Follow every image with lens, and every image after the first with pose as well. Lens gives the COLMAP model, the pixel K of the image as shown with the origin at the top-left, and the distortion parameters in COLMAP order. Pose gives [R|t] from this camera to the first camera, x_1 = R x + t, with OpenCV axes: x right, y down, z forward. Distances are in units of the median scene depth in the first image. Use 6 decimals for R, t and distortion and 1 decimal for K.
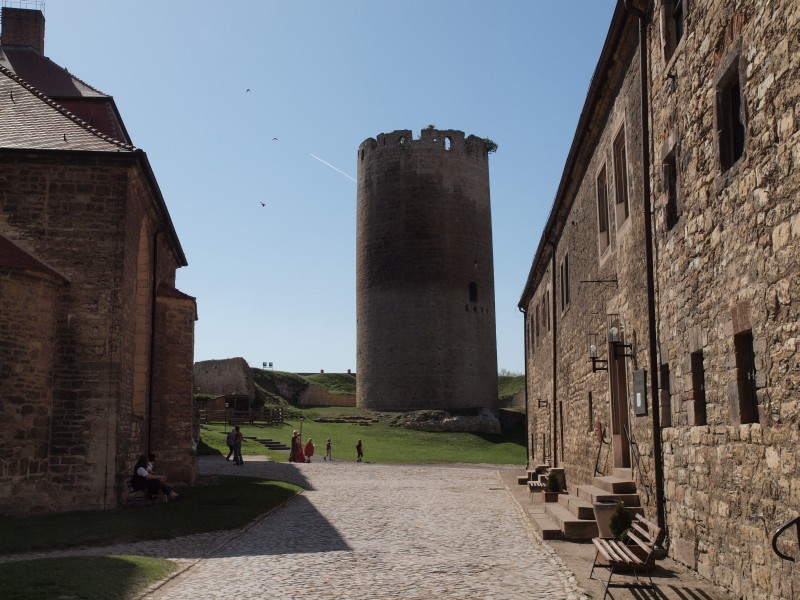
lens RADIAL K [[932.8, 0, 398.6], [0, 932.8, 297.8], [0, 0, 1]] dist [0.003287, 0.000000]
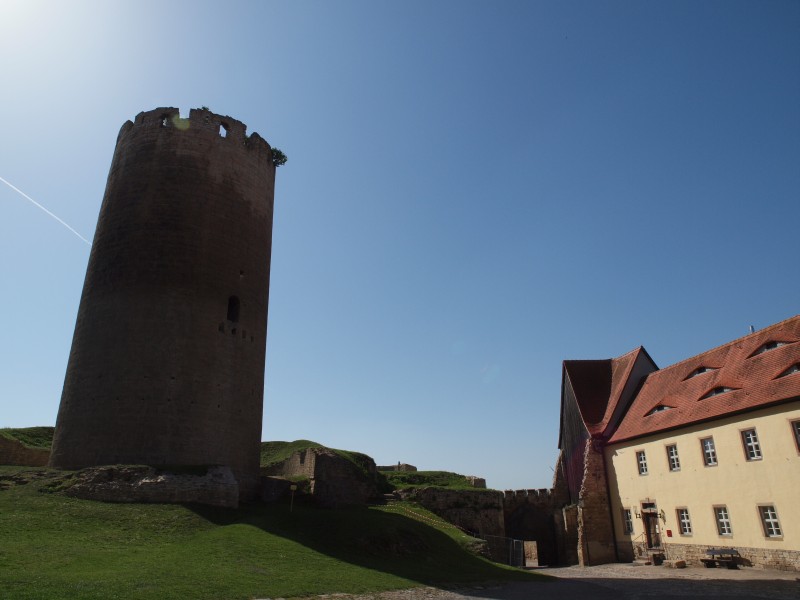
lens RADIAL K [[567.1, 0, 397.5], [0, 567.1, 294.5], [0, 0, 1]] dist [-0.113325, 0.076595]
pose [[0.964968, 0.089884, 0.246491, 0.093805], [-0.030908, 0.971889, -0.233403, 0.082316], [-0.260541, 0.217608, 0.940619, 0.542457]]
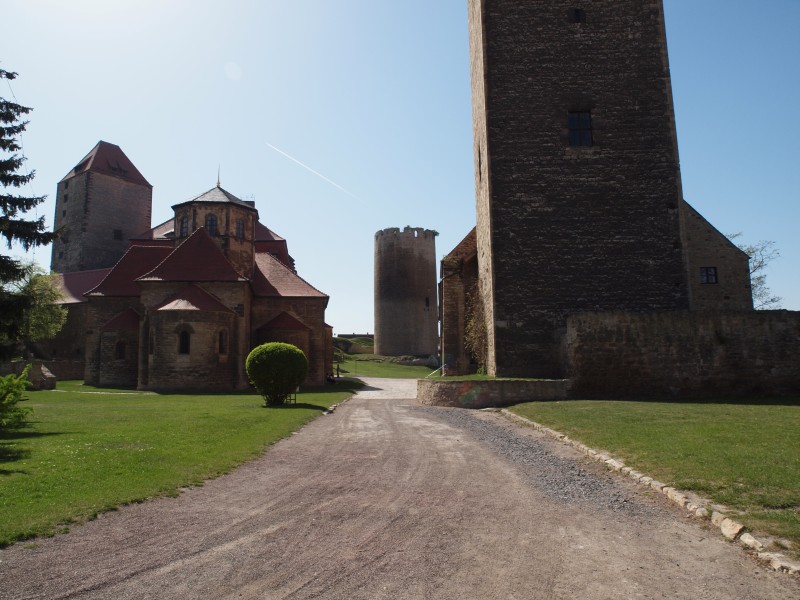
lens RADIAL K [[567.1, 0, 397.9], [0, 567.1, 296.1], [0, 0, 1]] dist [-0.113325, 0.076595]
pose [[0.999960, -0.000136, 0.008918, -0.001714], [-0.000082, 0.999702, 0.024400, -0.052176], [-0.008919, -0.024400, 0.999662, -0.336314]]
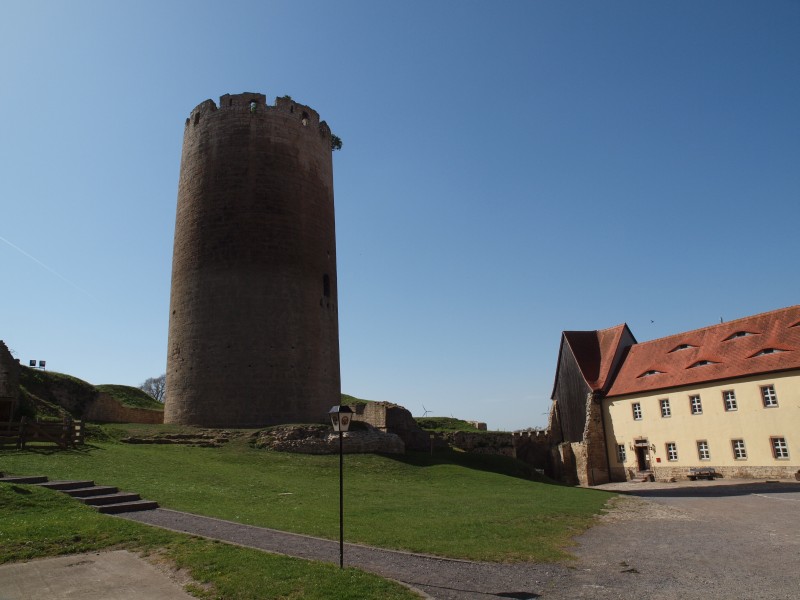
lens RADIAL K [[567.1, 0, 405.5], [0, 567.1, 295.4], [0, 0, 1]] dist [-0.113325, 0.076595]
pose [[0.876792, 0.094077, 0.471578, -0.098864], [-0.031683, 0.989847, -0.138560, 0.071563], [-0.479825, 0.106548, 0.870870, 0.514083]]
